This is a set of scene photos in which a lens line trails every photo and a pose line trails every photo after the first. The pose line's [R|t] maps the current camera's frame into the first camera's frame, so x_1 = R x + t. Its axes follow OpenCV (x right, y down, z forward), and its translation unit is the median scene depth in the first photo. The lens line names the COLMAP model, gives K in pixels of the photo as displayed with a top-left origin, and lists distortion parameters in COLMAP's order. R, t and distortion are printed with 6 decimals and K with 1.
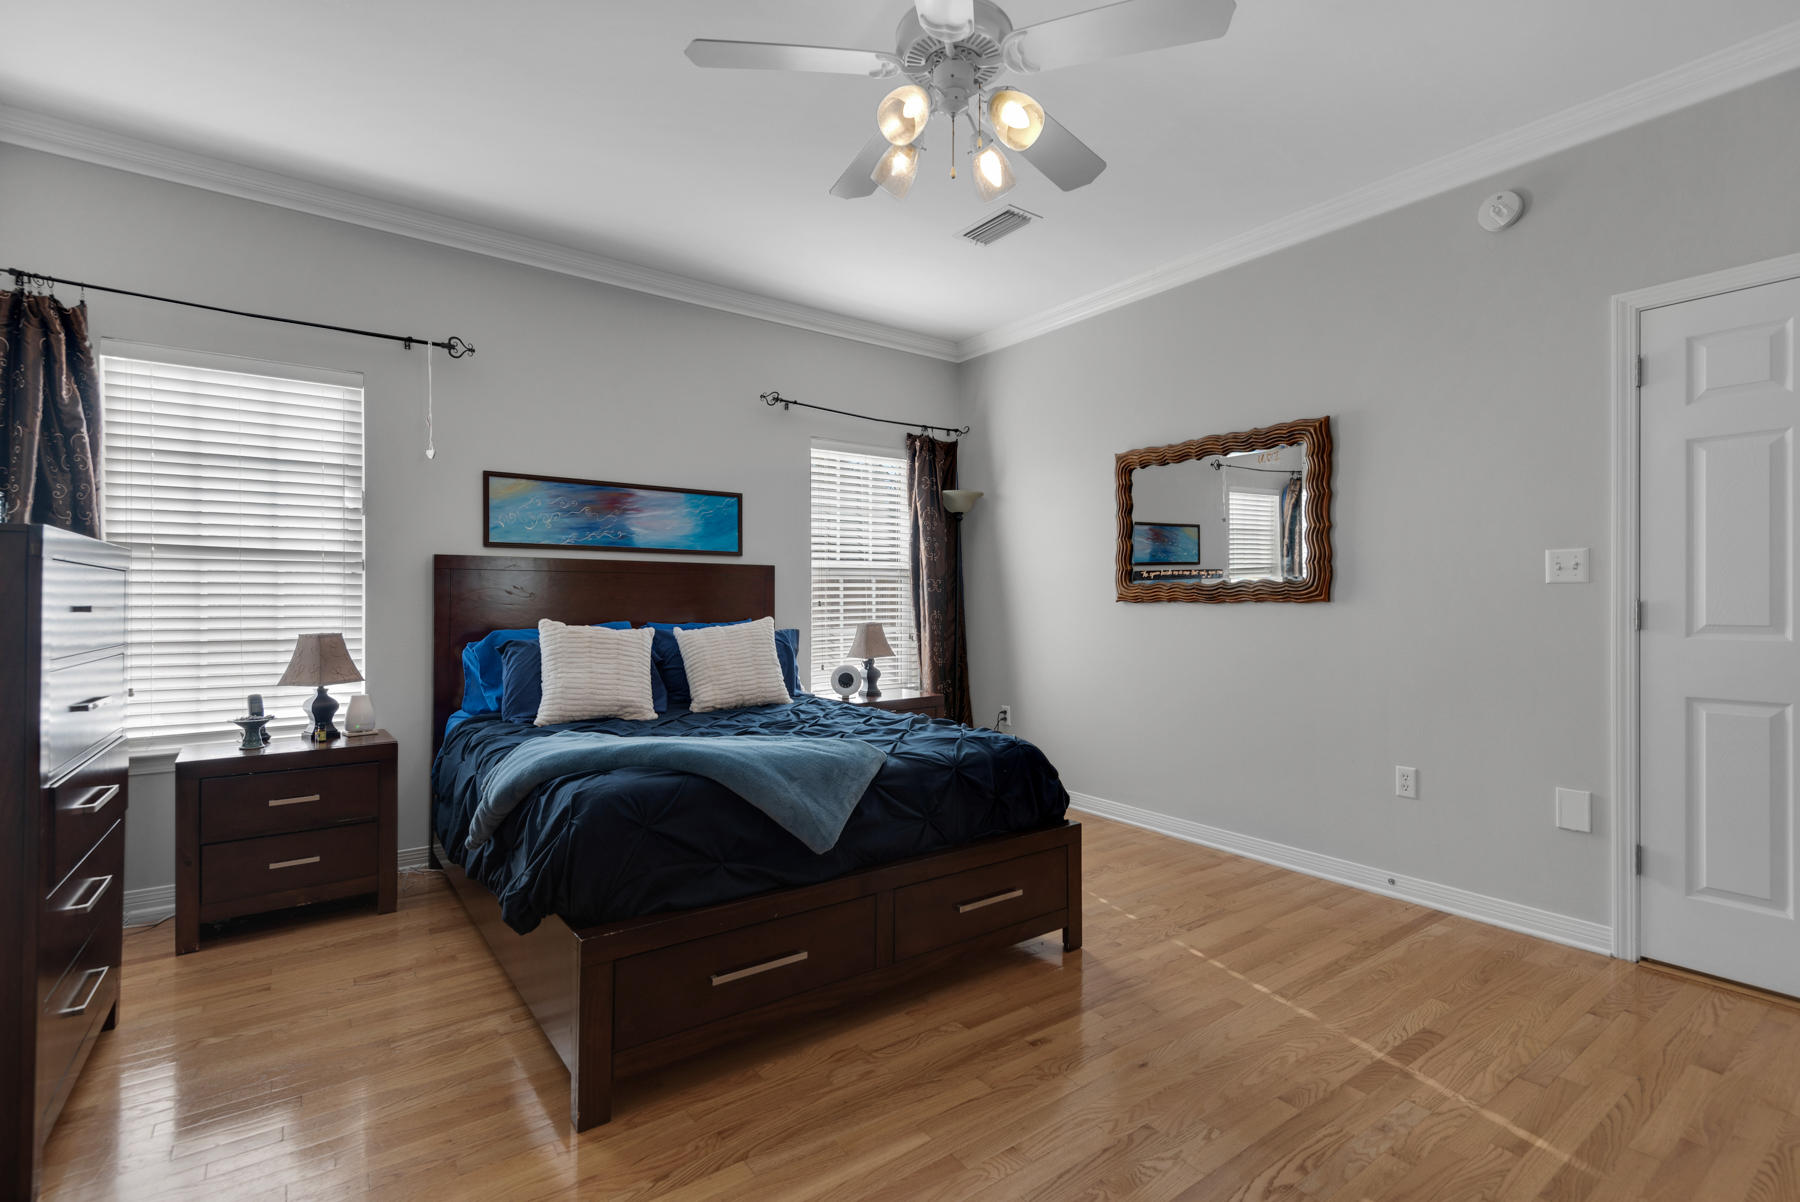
lens RADIAL K [[829.9, 0, 904.7], [0, 829.9, 596.1], [0, 0, 1]] dist [0.021600, -0.009500]
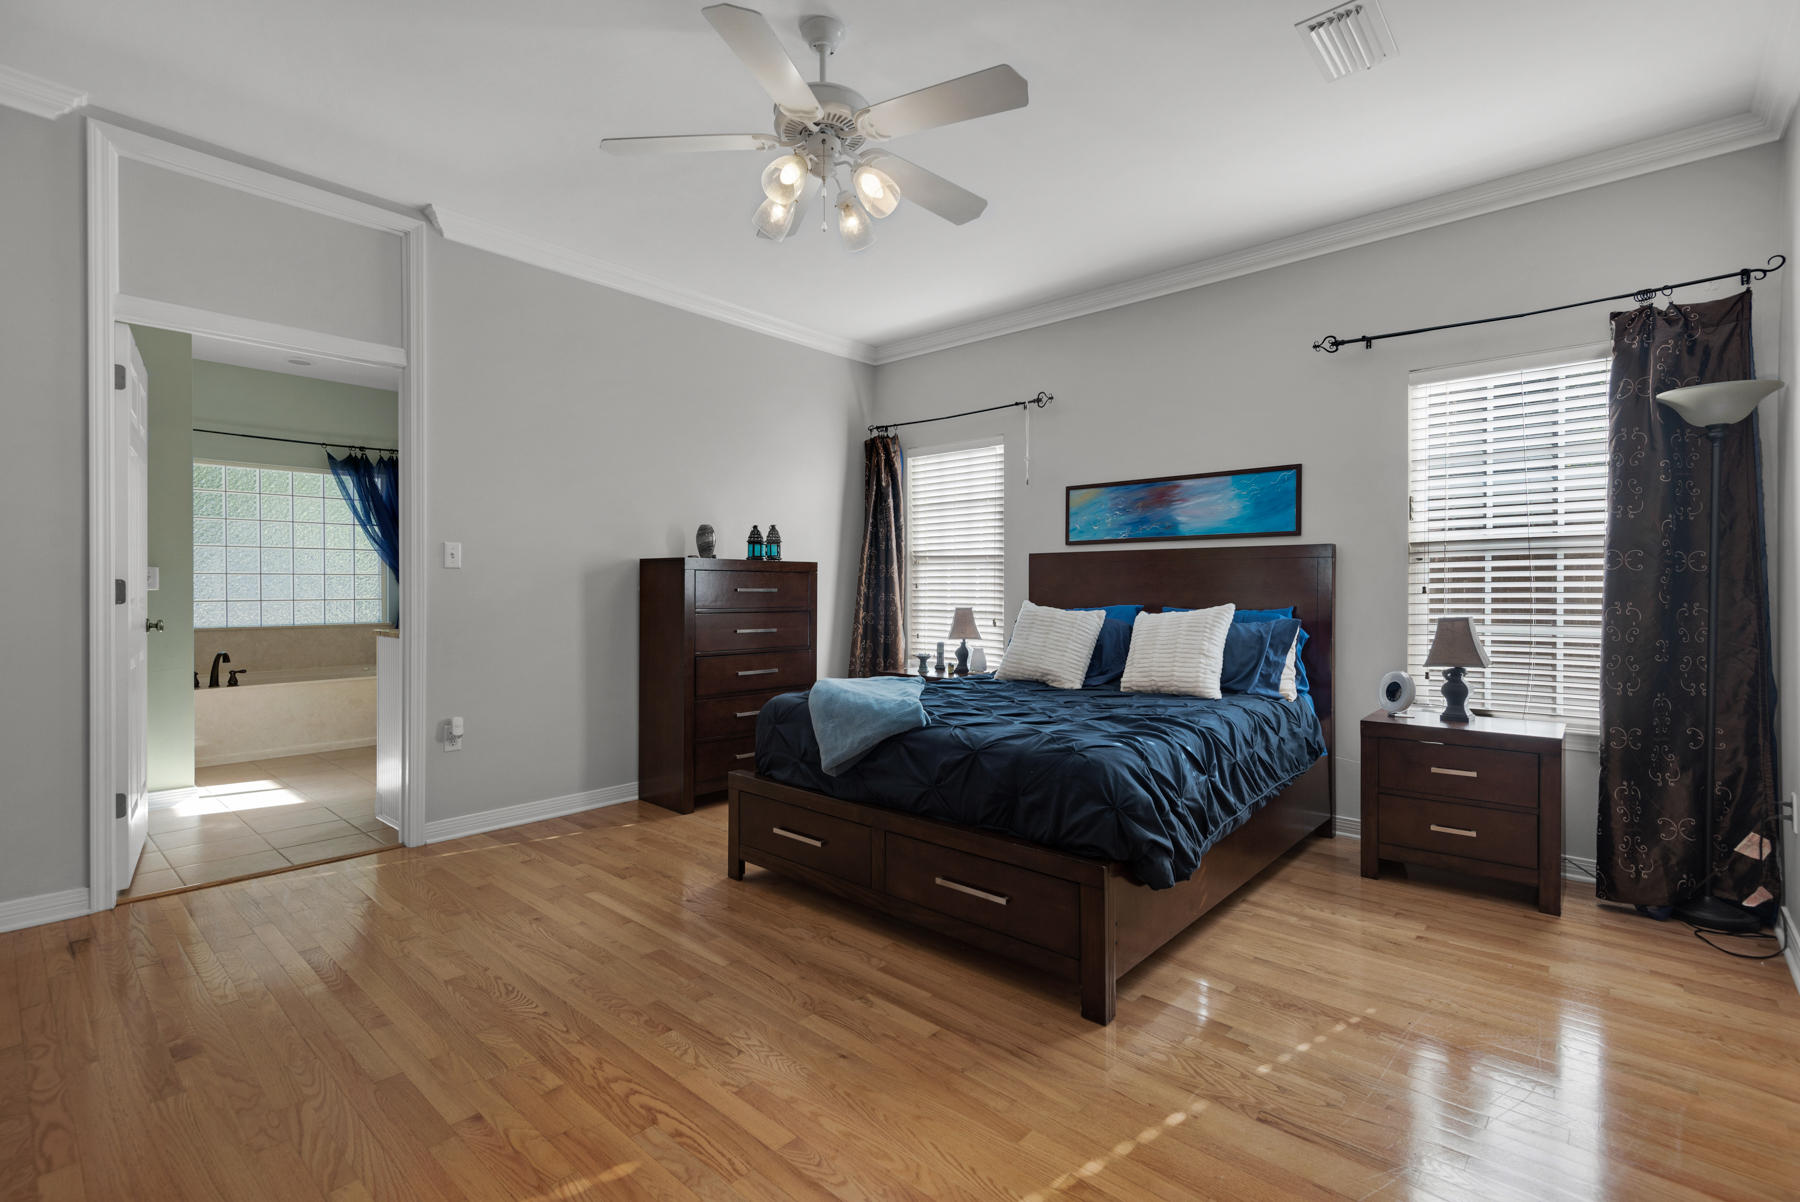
lens RADIAL K [[829.9, 0, 907.9], [0, 829.9, 596.0], [0, 0, 1]] dist [0.021600, -0.009500]
pose [[0.194184, 0.009061, -0.980923, 0.665034], [0.006741, 0.999921, 0.010571, 0.004350], [0.980942, -0.008665, 0.194108, 0.469139]]
